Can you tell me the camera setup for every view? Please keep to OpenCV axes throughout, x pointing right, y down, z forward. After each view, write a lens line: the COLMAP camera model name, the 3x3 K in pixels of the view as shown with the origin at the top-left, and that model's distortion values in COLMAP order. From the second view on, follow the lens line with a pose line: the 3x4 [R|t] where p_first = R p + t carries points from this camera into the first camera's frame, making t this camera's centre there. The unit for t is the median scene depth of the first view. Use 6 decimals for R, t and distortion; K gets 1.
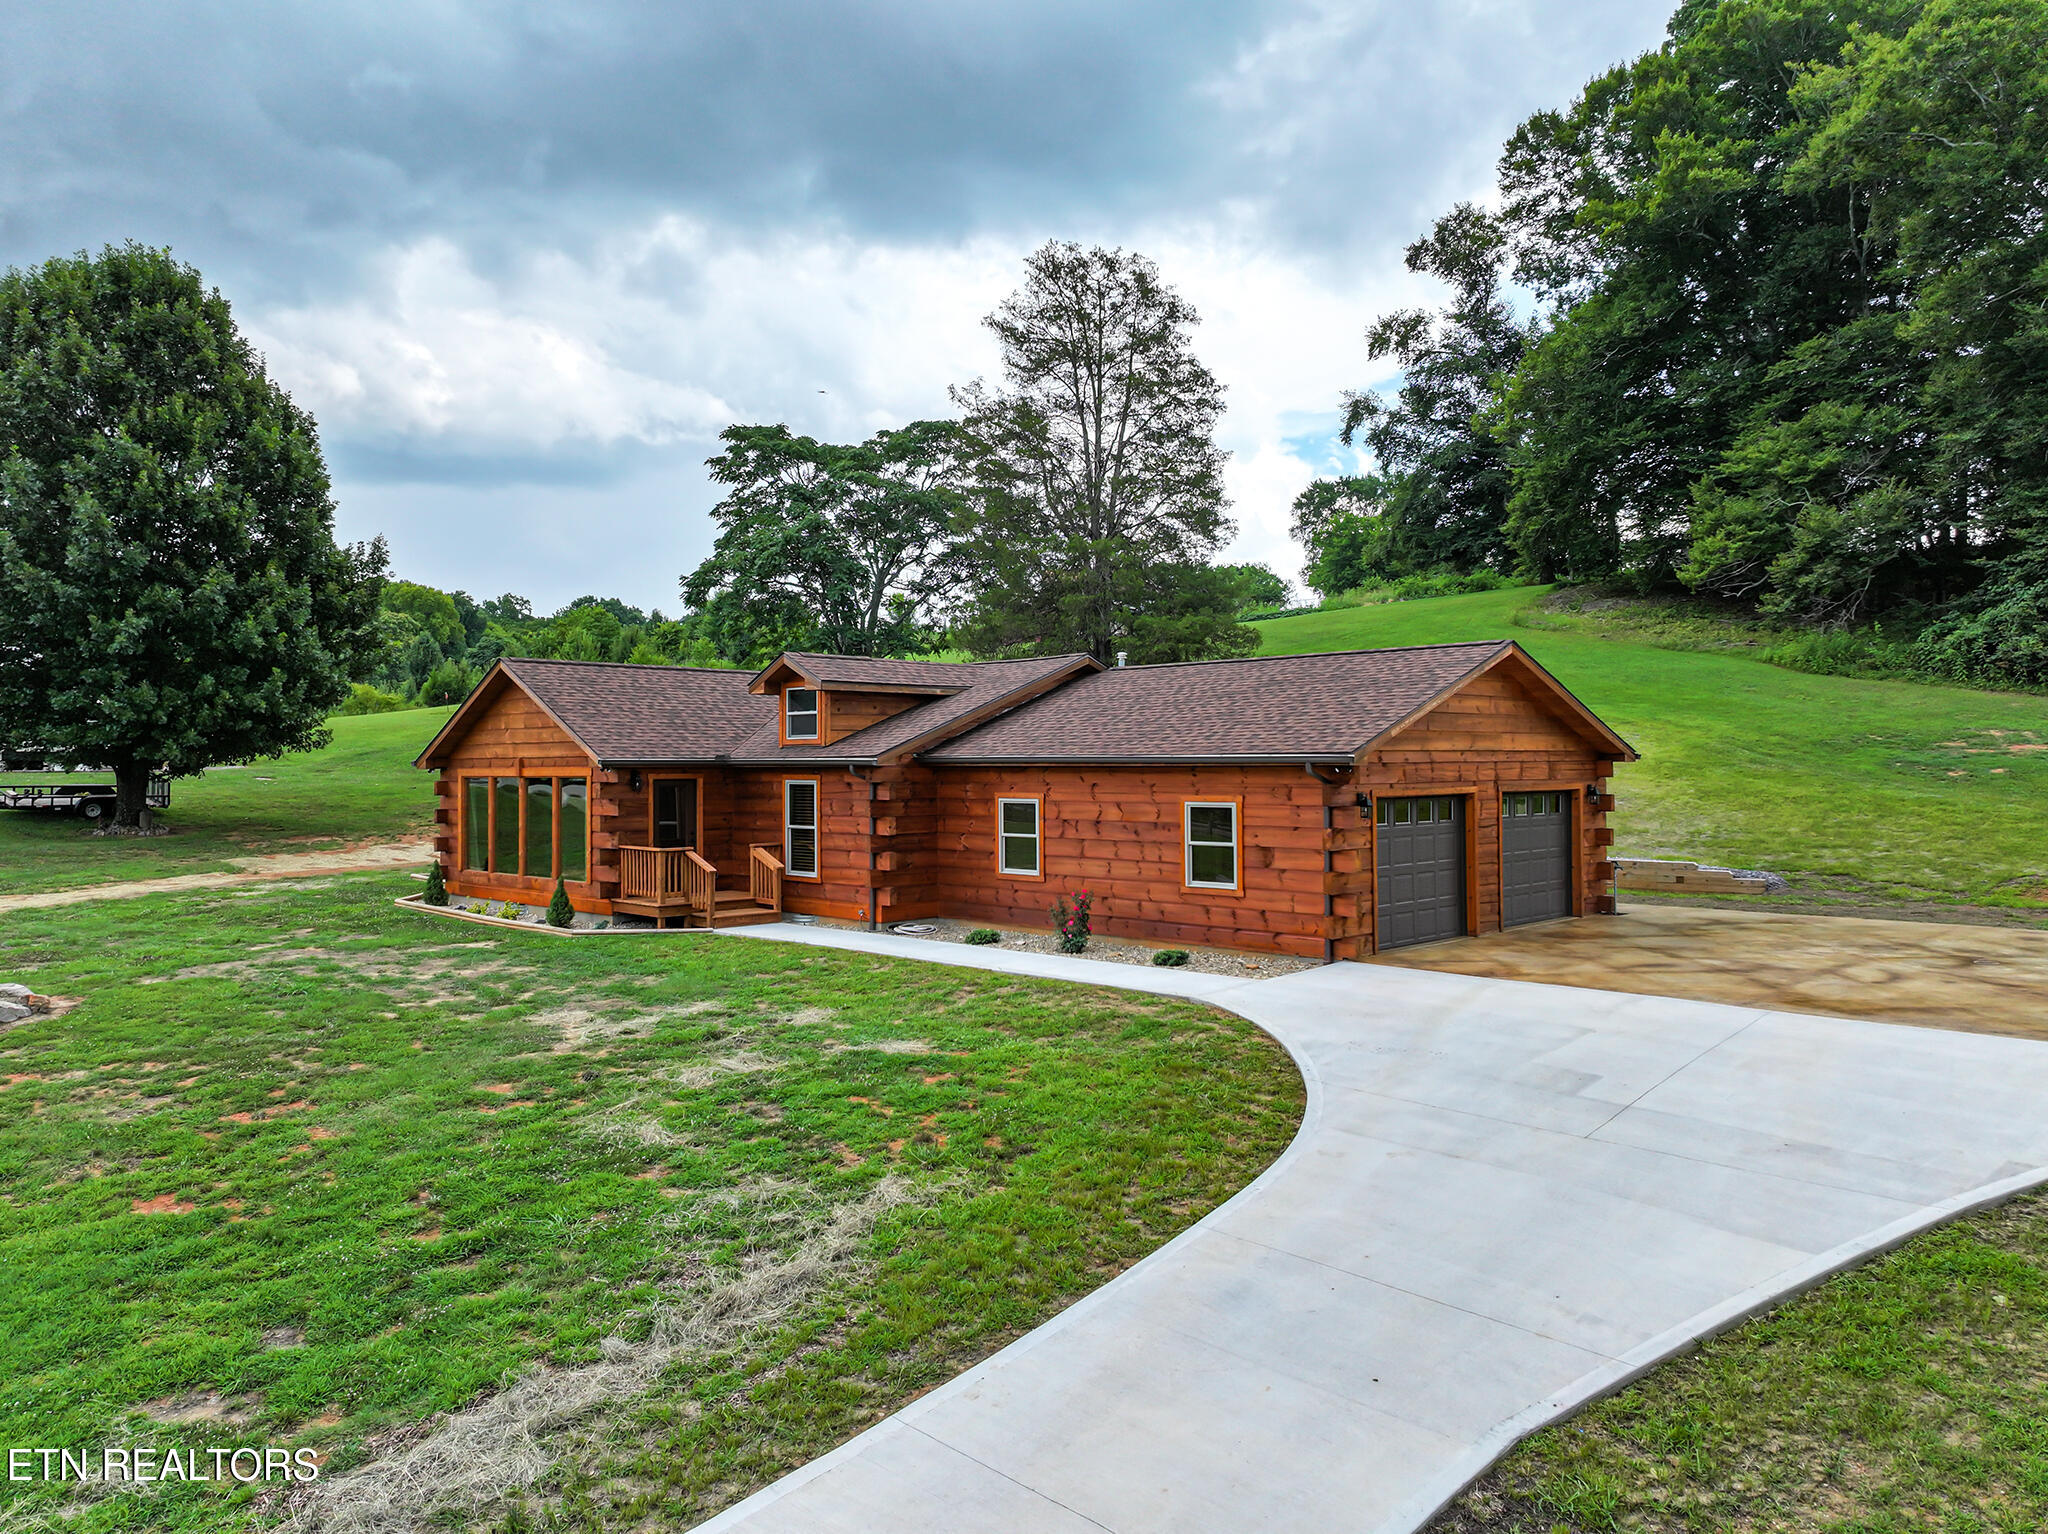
lens RADIAL K [[1438.4, 0, 1031.2], [0, 1438.4, 762.6], [0, 0, 1]] dist [-0.004747, 0.024073]
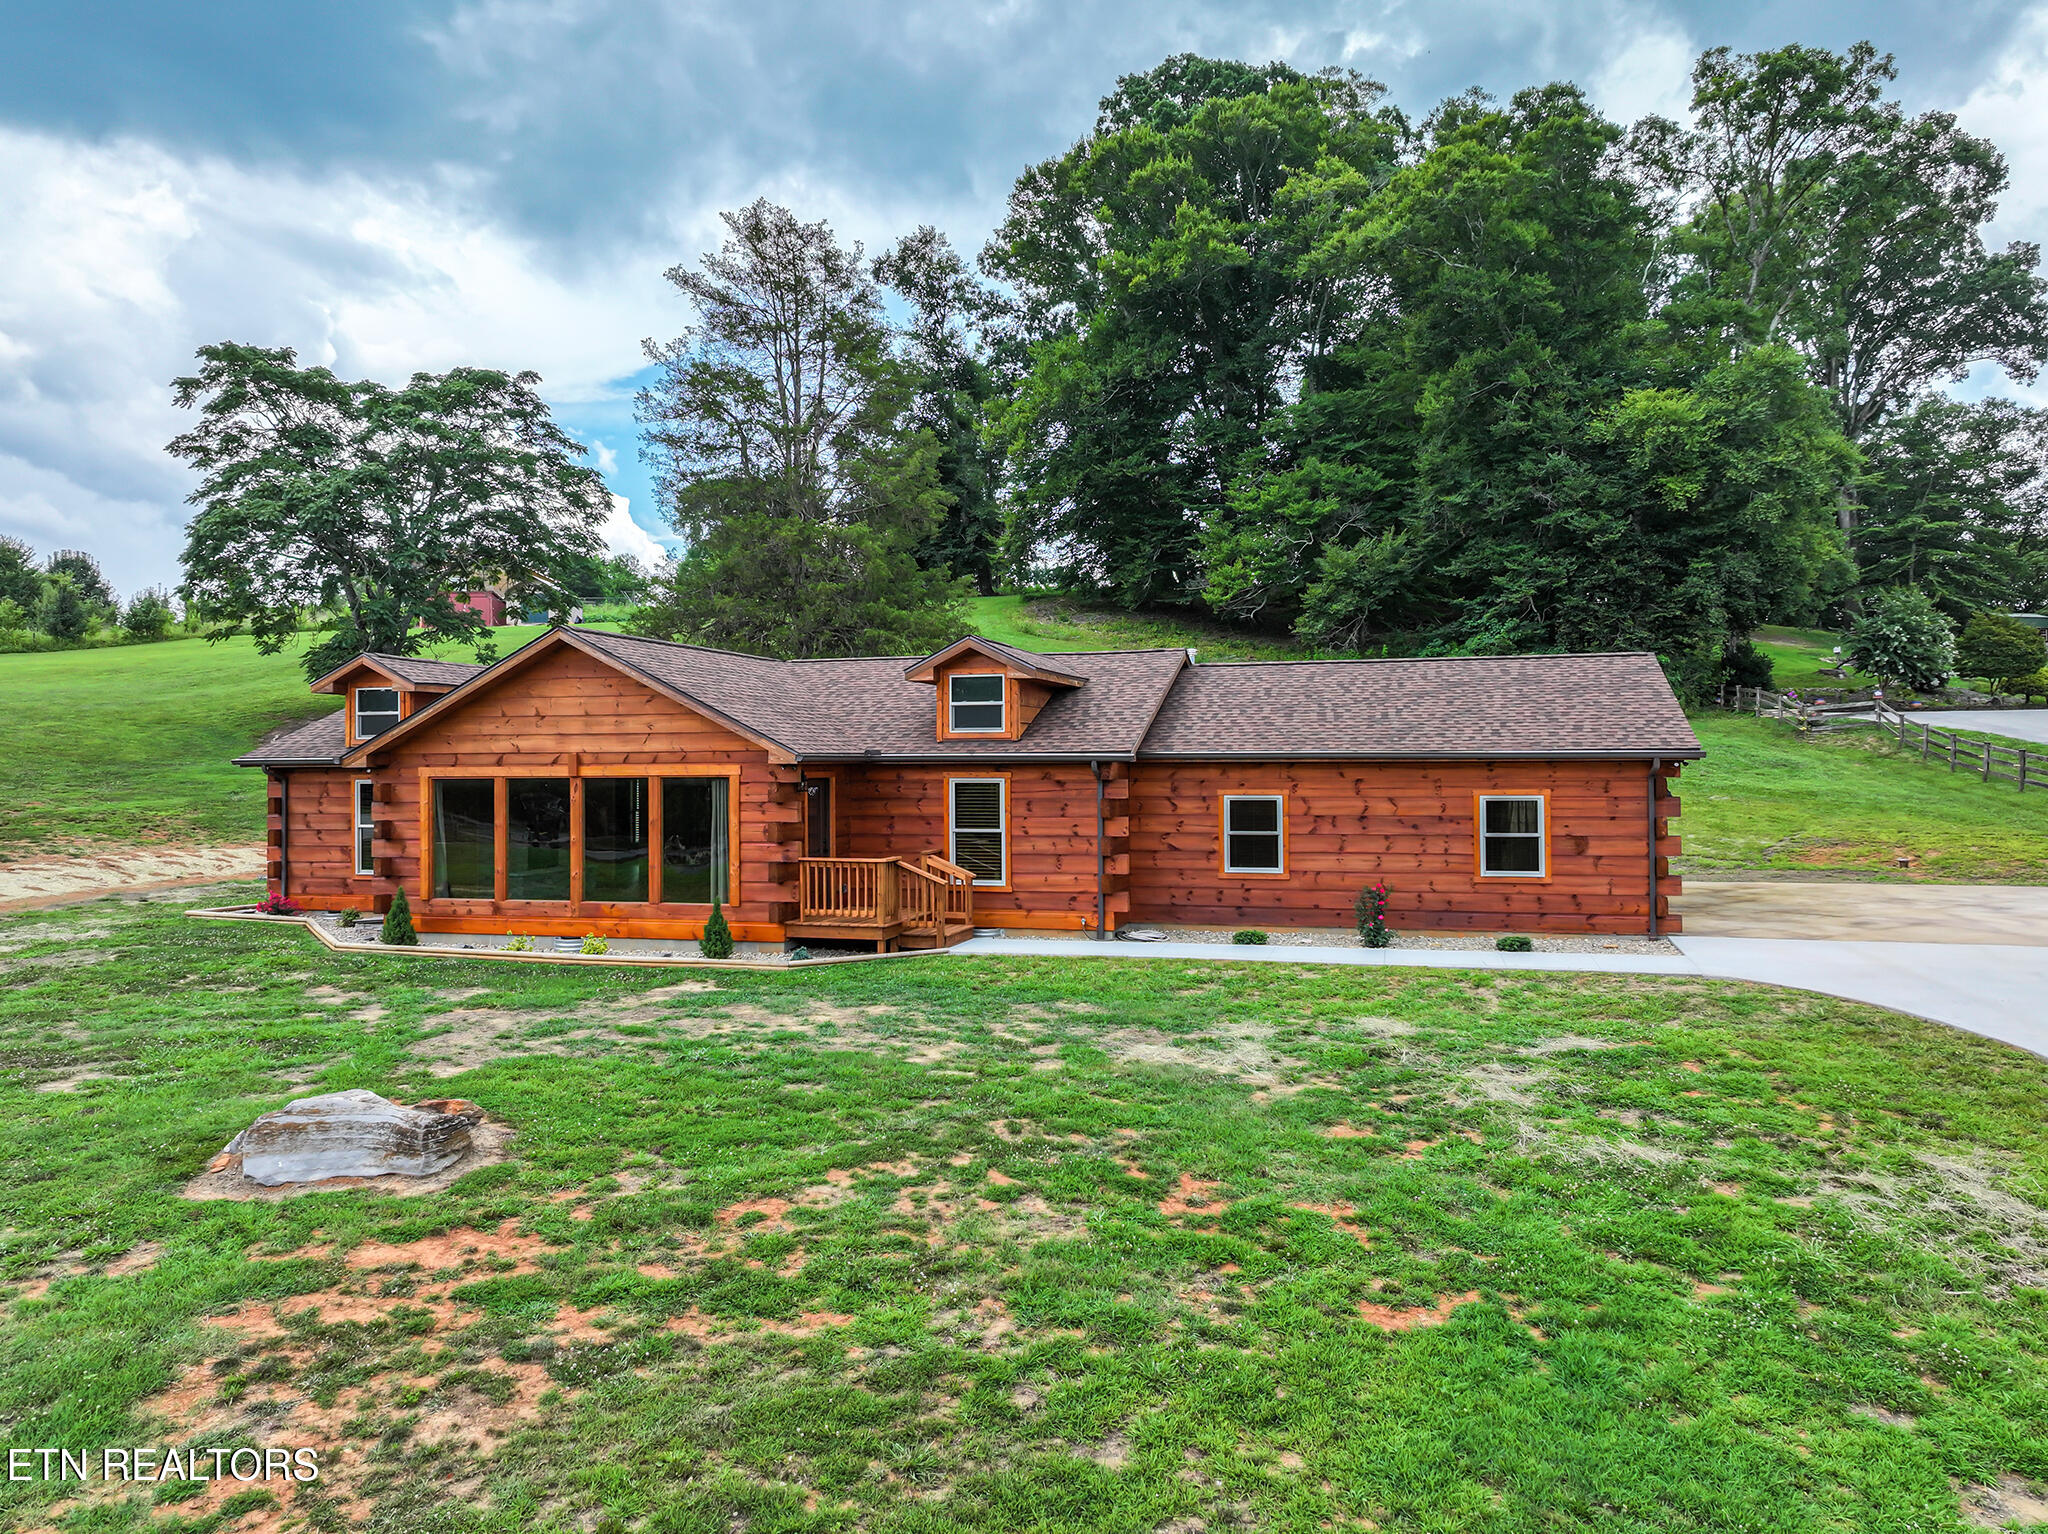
lens RADIAL K [[1438.4, 0, 1031.2], [0, 1438.4, 762.6], [0, 0, 1]] dist [-0.004747, 0.024073]
pose [[0.870780, 0.000118, 0.491673, -0.338763], [-0.000065, 1.000000, -0.000125, 0.001530], [-0.491673, 0.000076, 0.870780, 0.120367]]
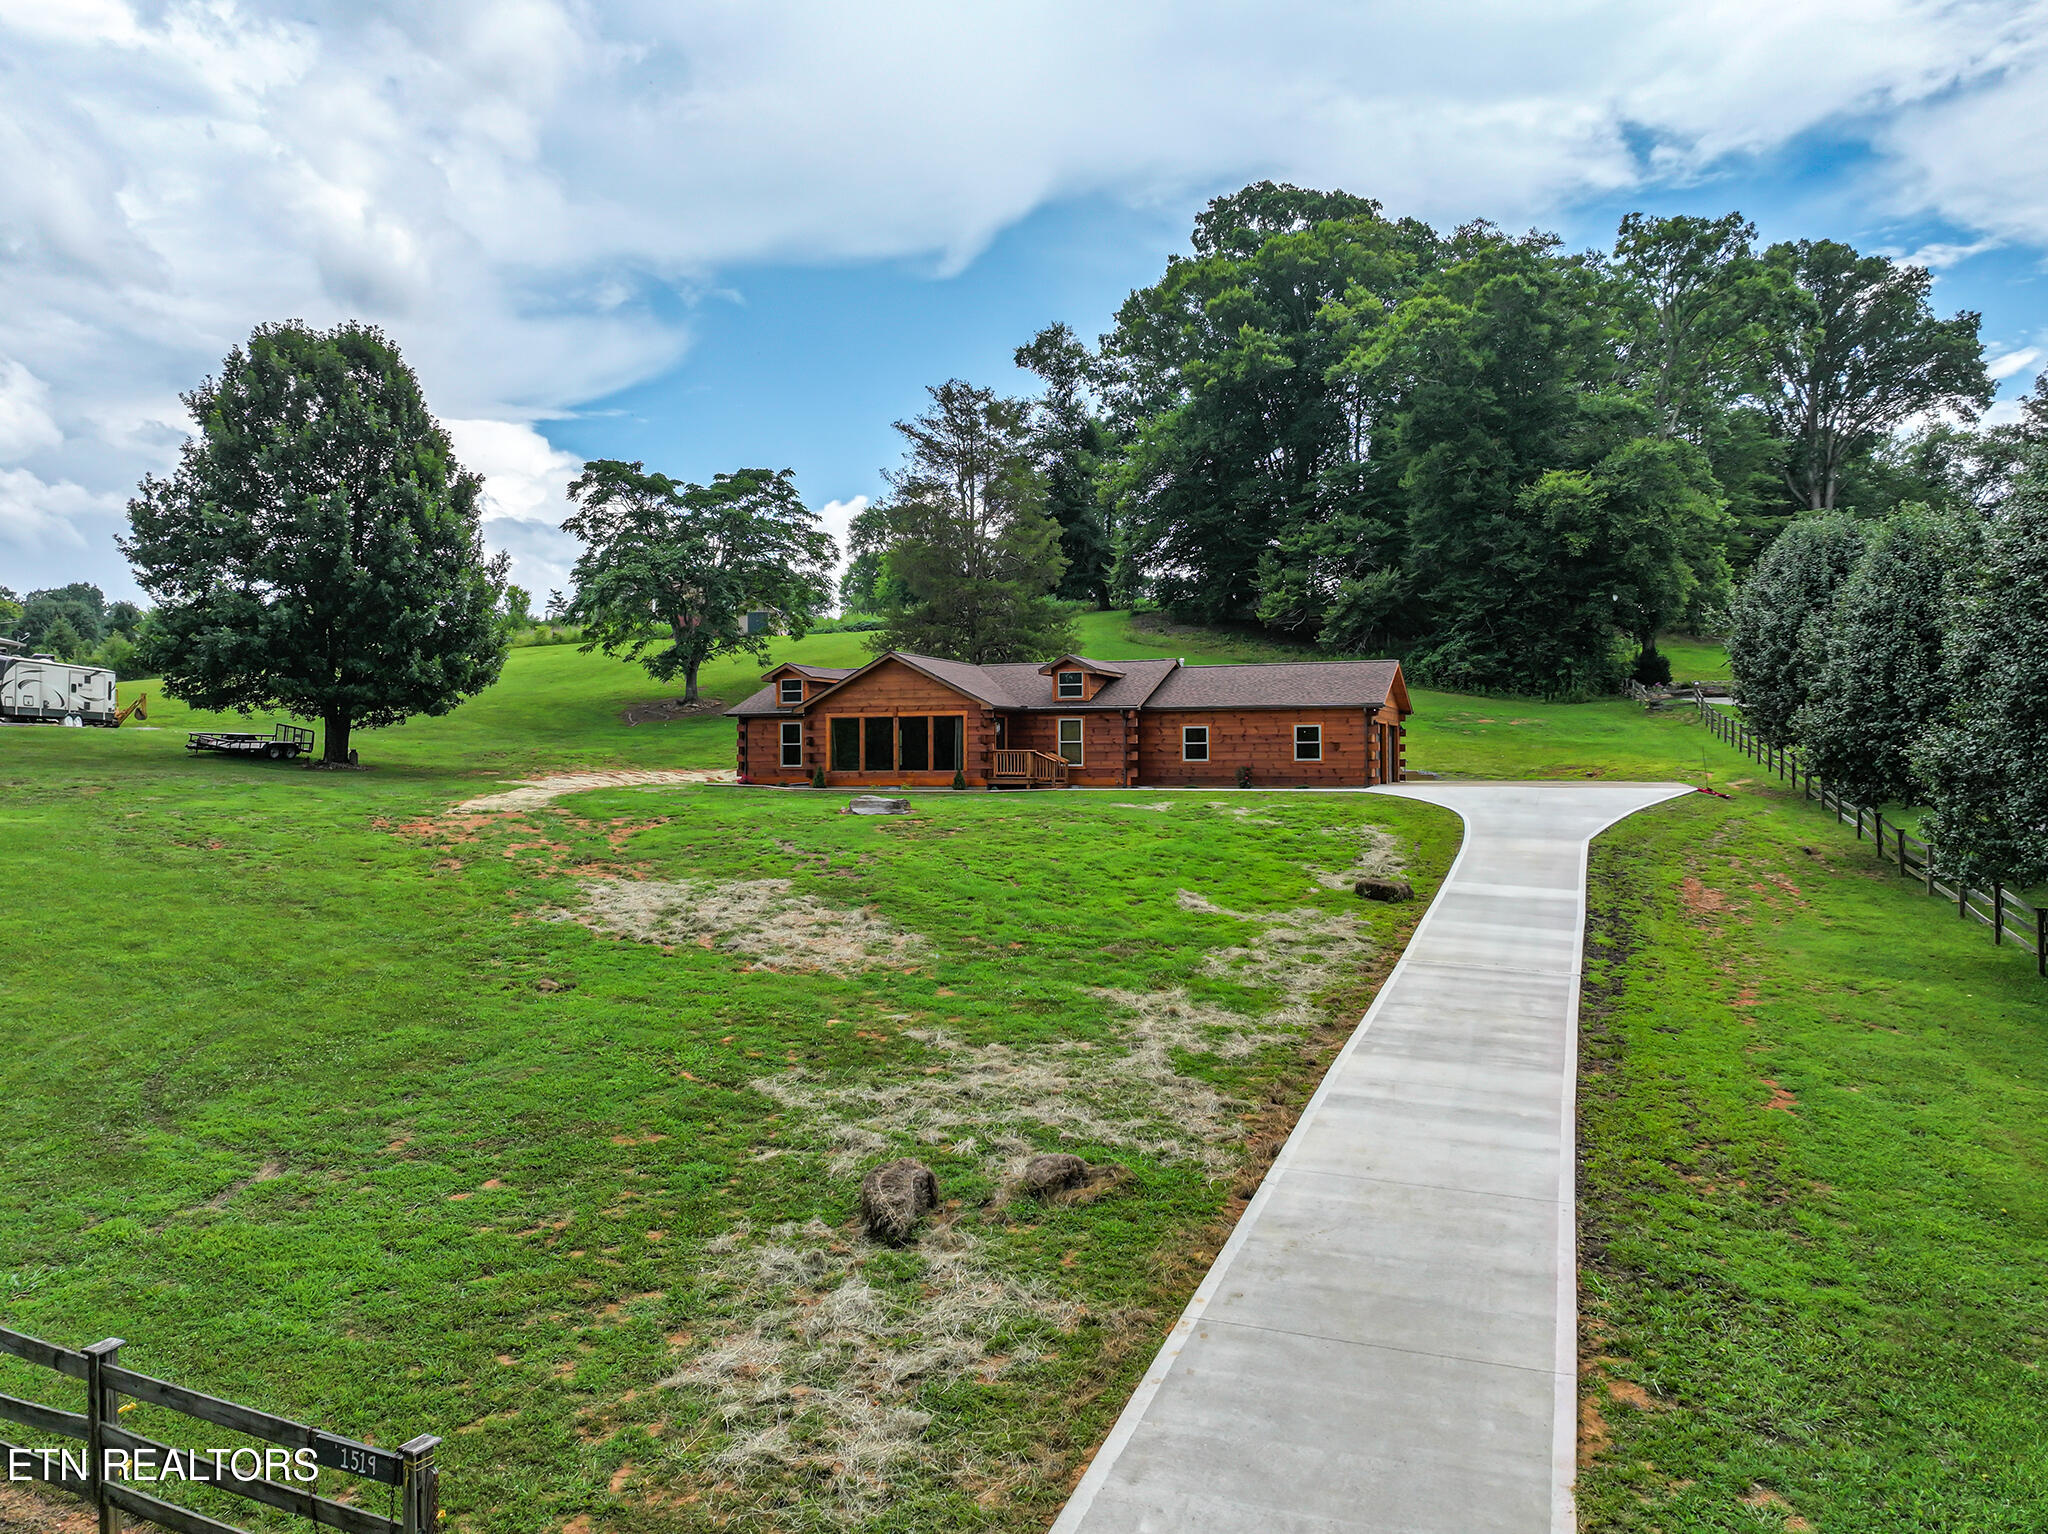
lens RADIAL K [[1435.0, 0, 1028.3], [0, 1435.0, 756.8], [0, 0, 1]] dist [0.016430, -0.002656]
pose [[0.913911, 0.003749, 0.405897, -0.606120], [-0.002651, 0.999991, -0.003267, 0.042828], [-0.405905, 0.001910, 0.913913, -0.472716]]
